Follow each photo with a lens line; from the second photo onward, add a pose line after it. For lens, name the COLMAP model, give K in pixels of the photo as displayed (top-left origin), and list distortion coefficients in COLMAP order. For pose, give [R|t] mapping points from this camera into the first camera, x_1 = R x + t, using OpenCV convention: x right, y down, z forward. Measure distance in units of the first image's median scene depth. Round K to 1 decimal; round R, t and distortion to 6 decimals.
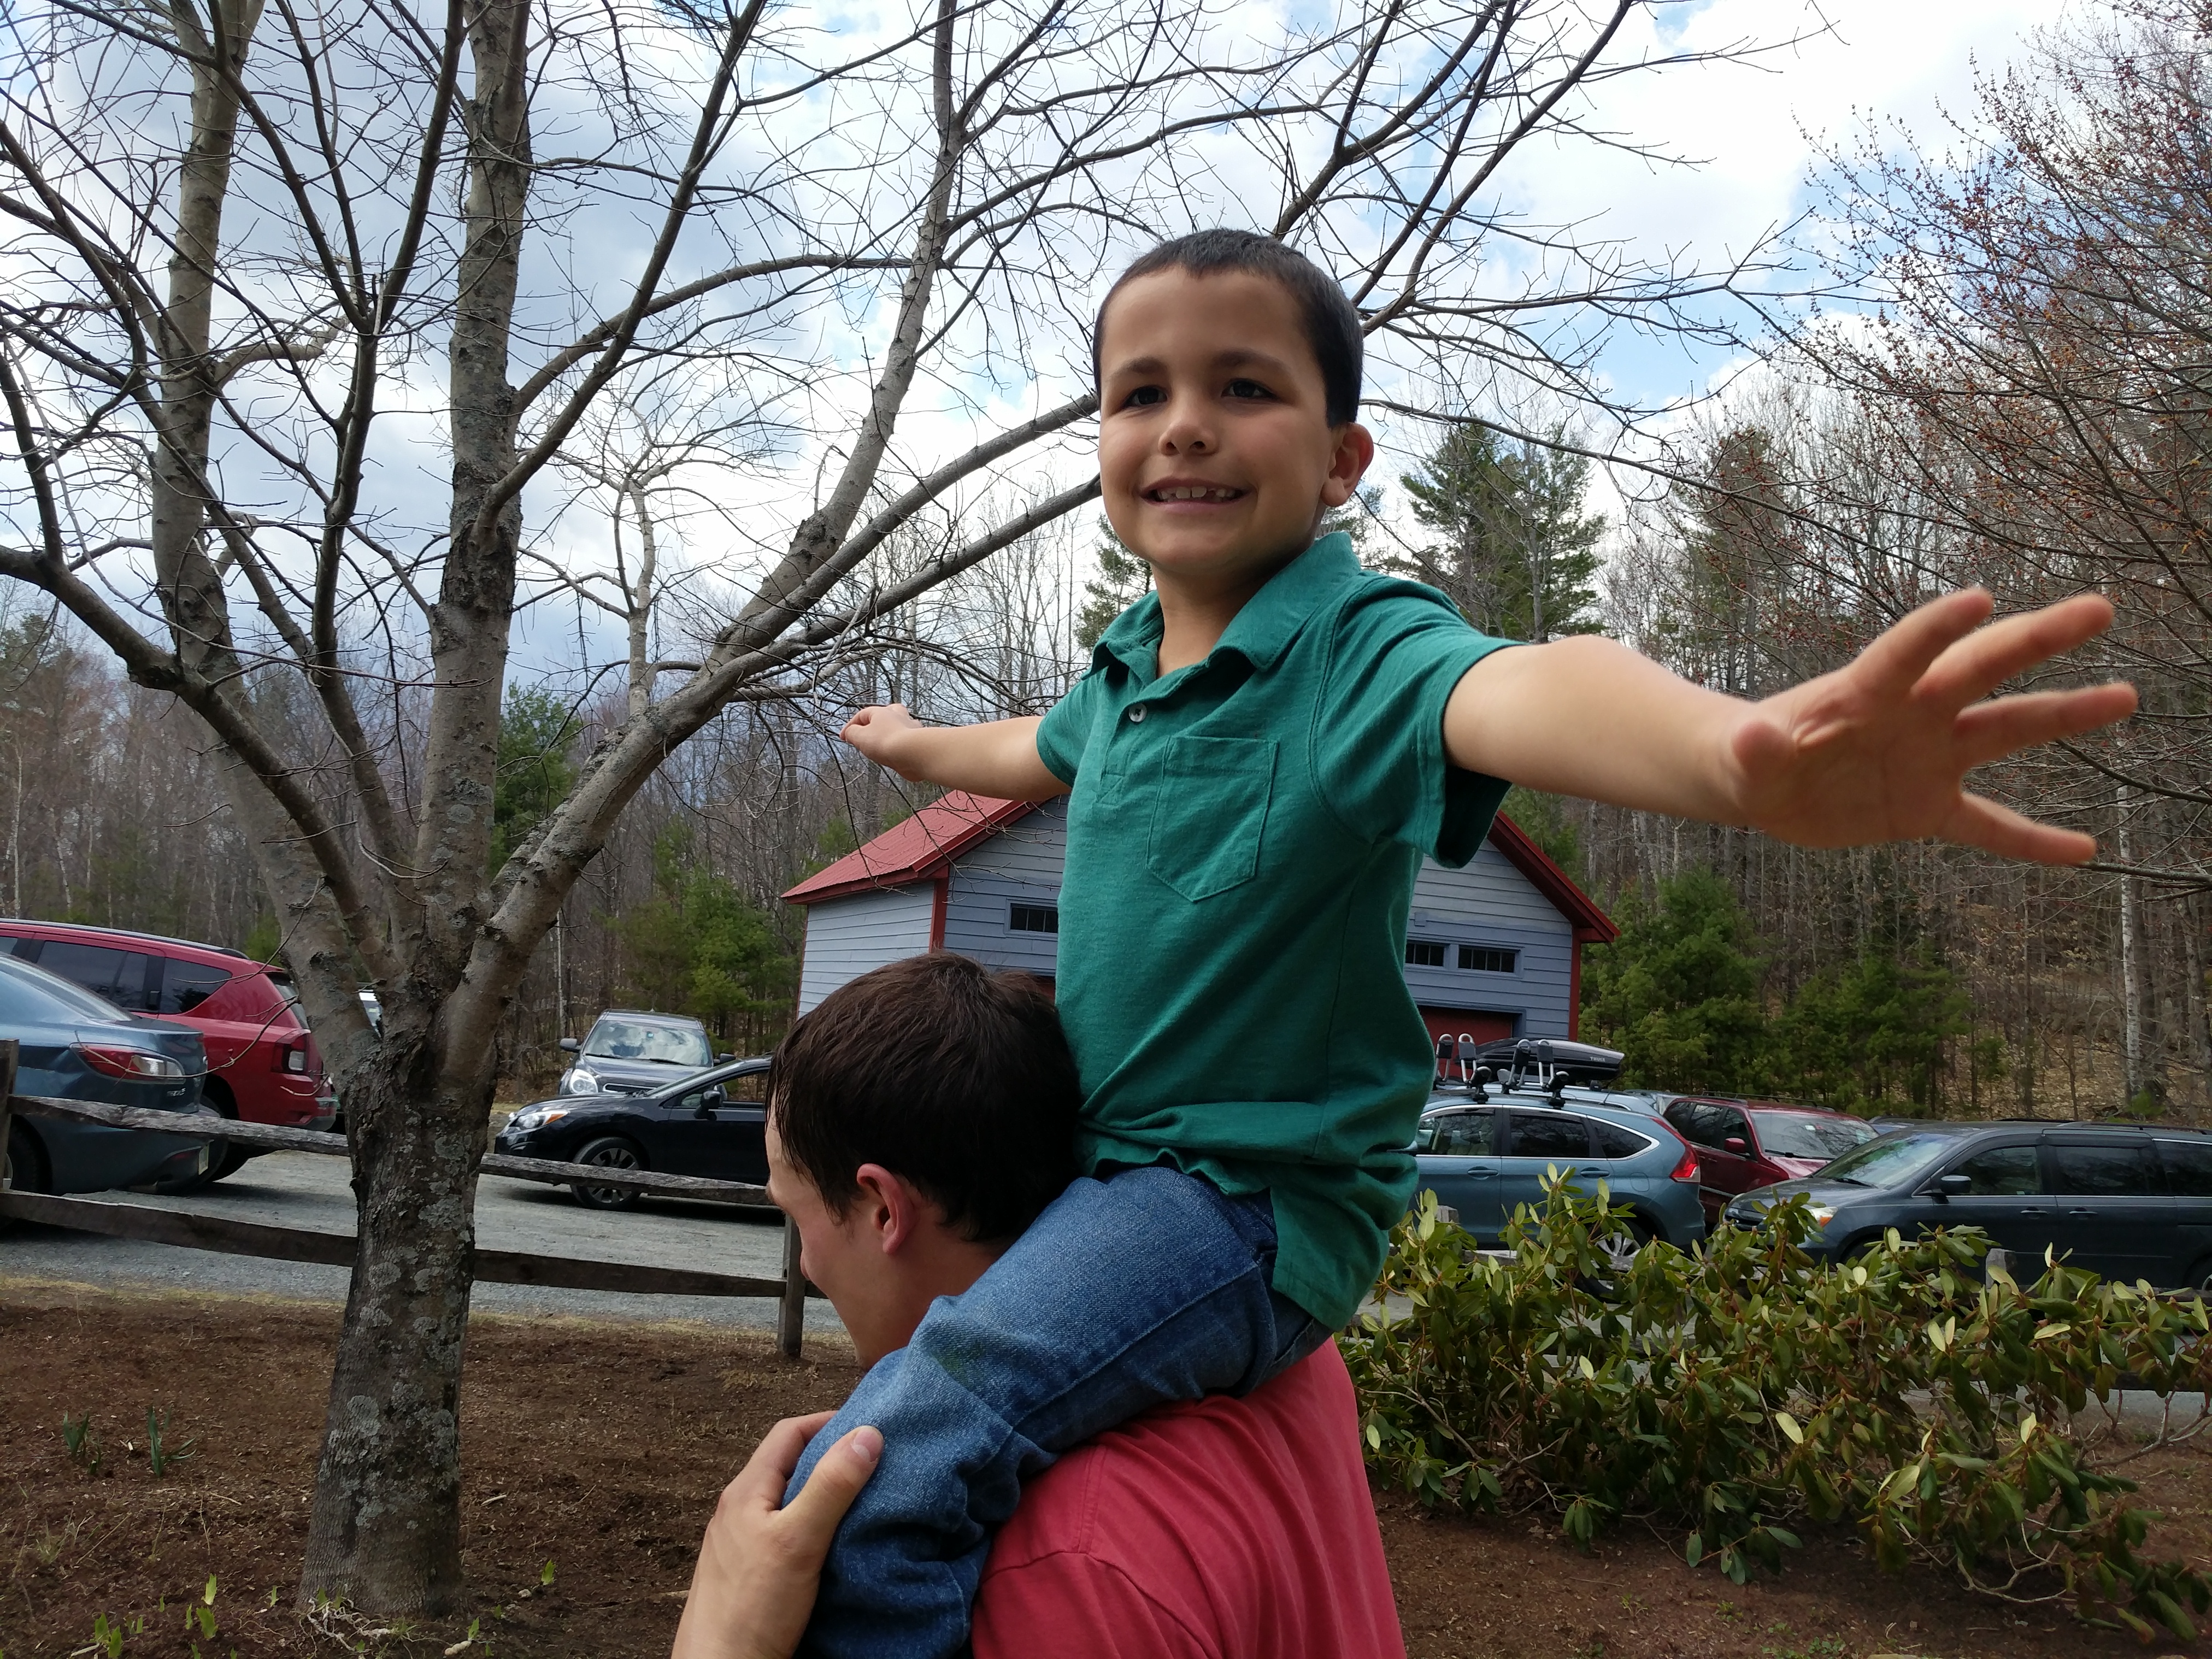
lens RADIAL K [[1571.1, 0, 1106.0], [0, 1571.1, 829.0], [0, 0, 1]] dist [0.008429, 0.001954]
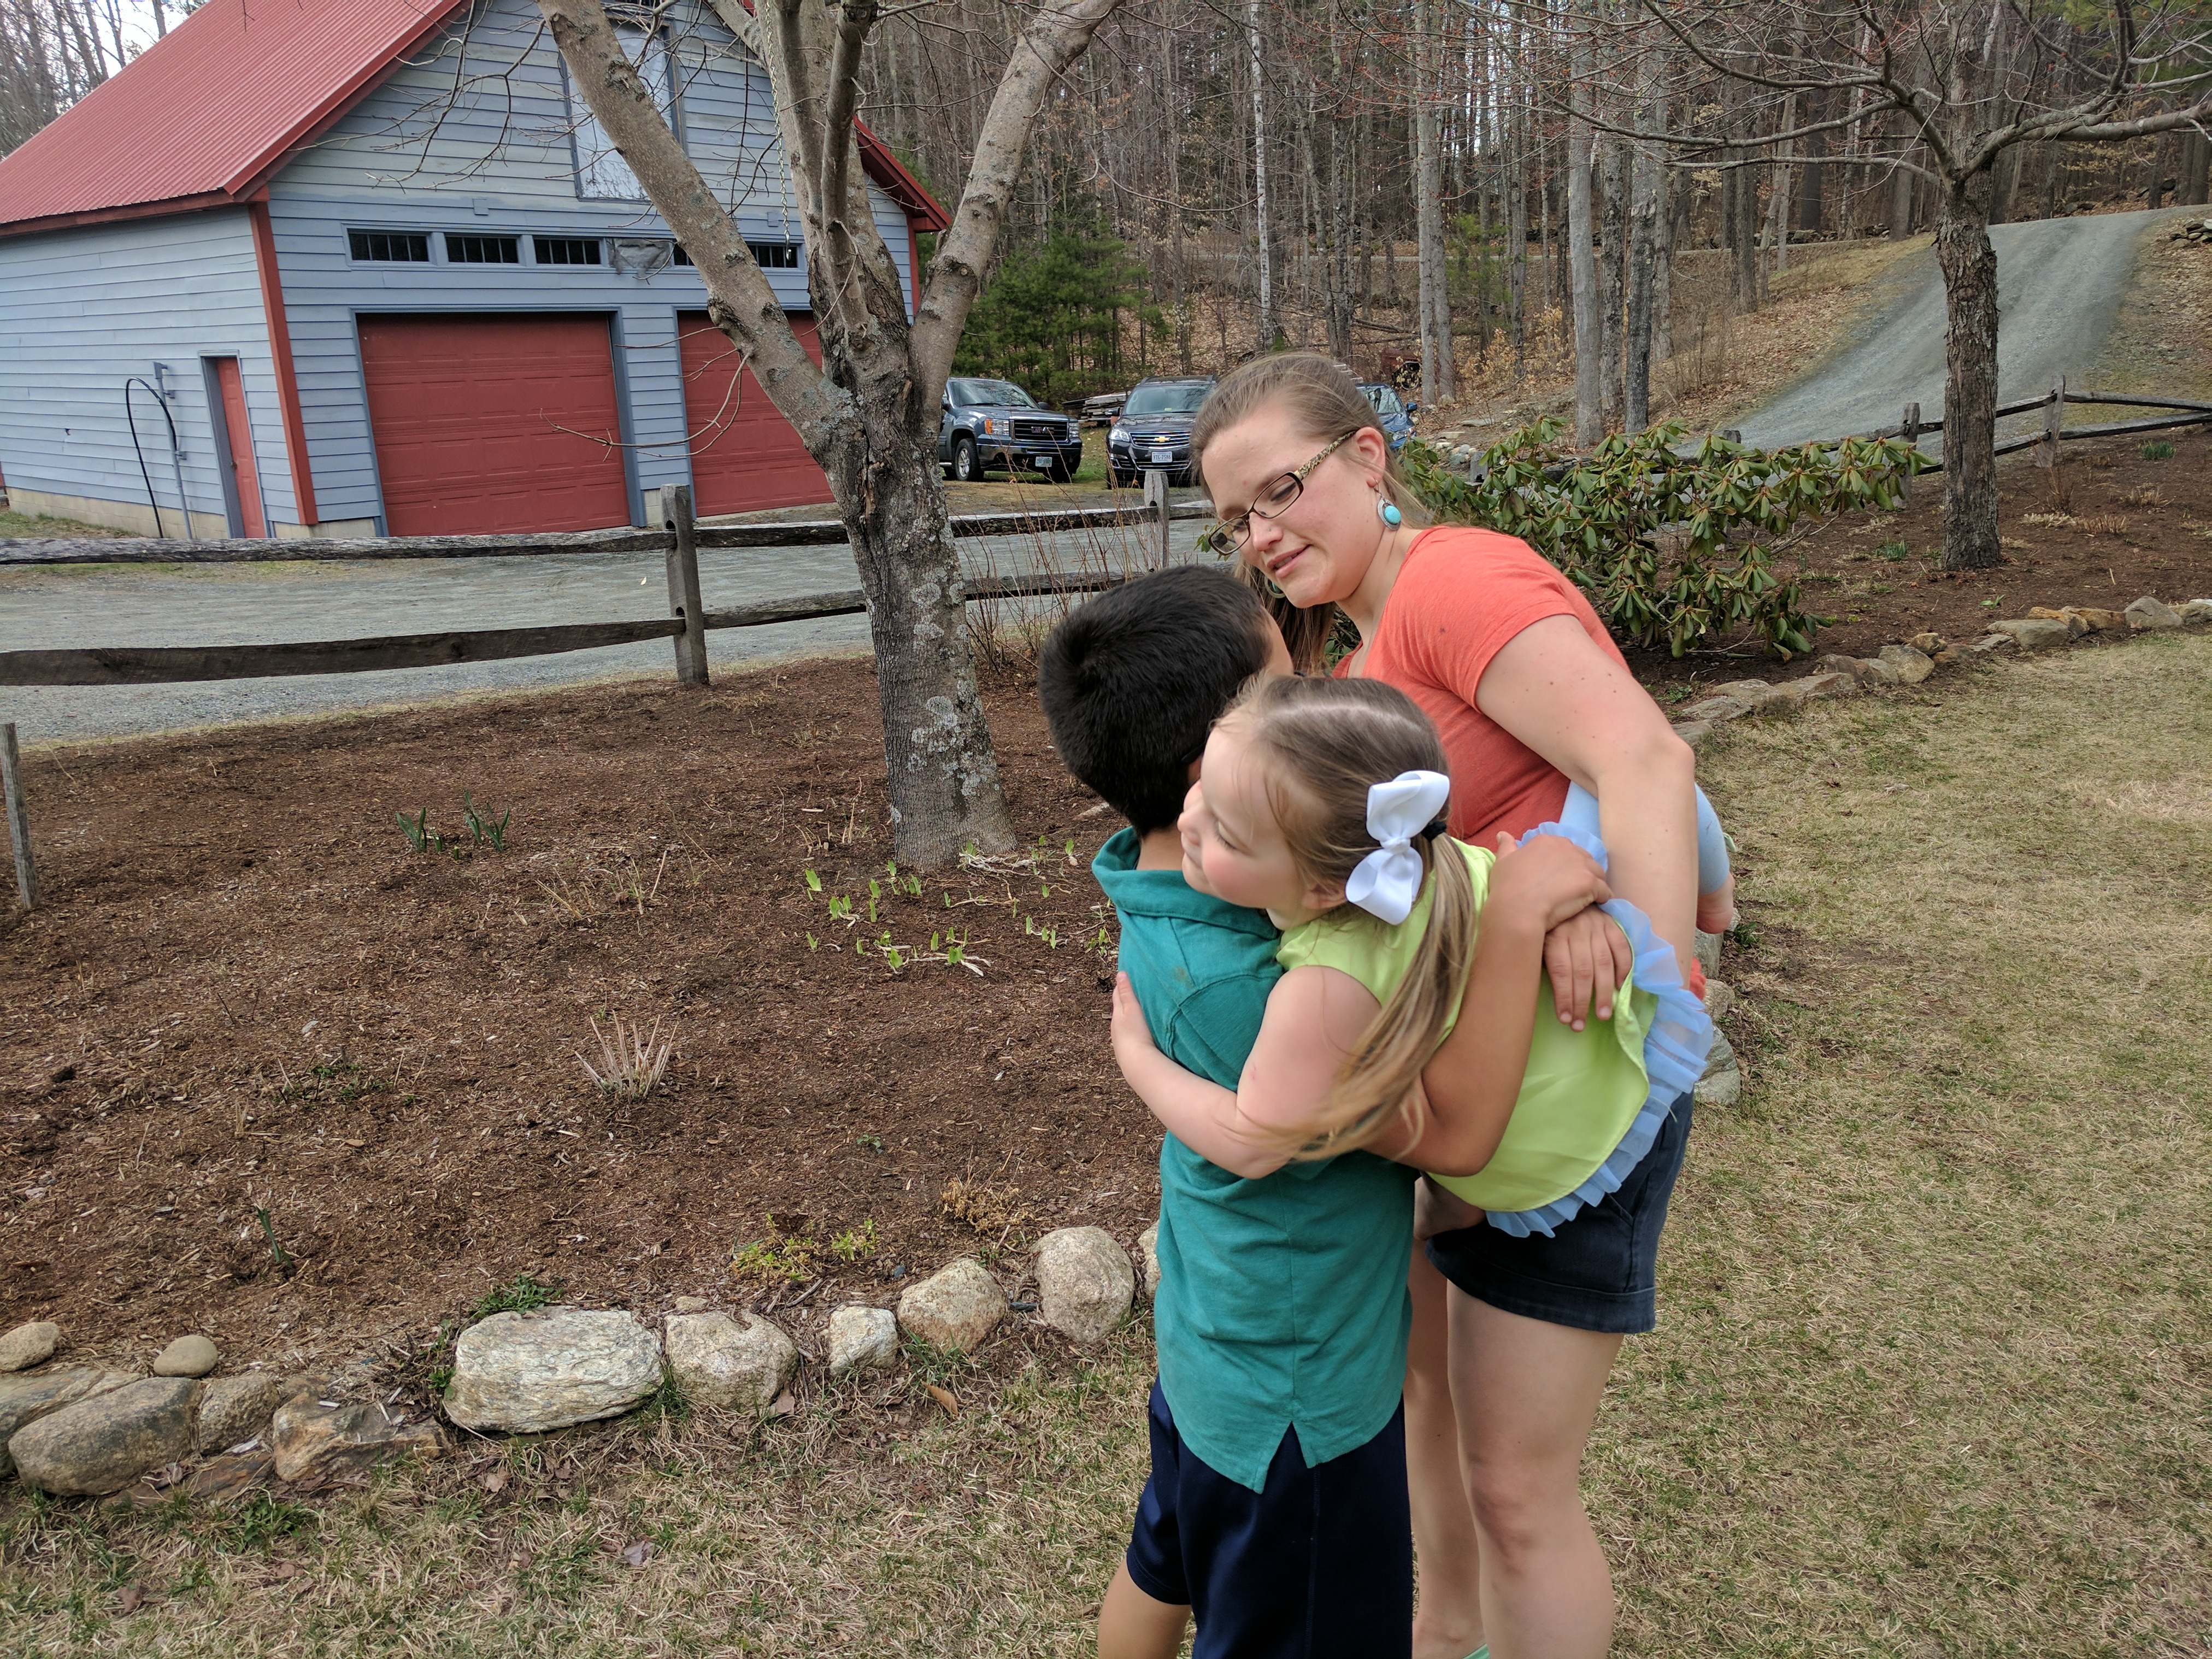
lens RADIAL K [[1676.1, 0, 1106.0], [0, 1676.1, 829.9], [0, 0, 1]] dist [0.003226, 0.000228]
pose [[0.831013, -0.229357, 0.506766, -0.971372], [0.004058, 0.913512, 0.406792, -0.046106], [-0.556238, -0.335994, 0.760071, -0.028319]]
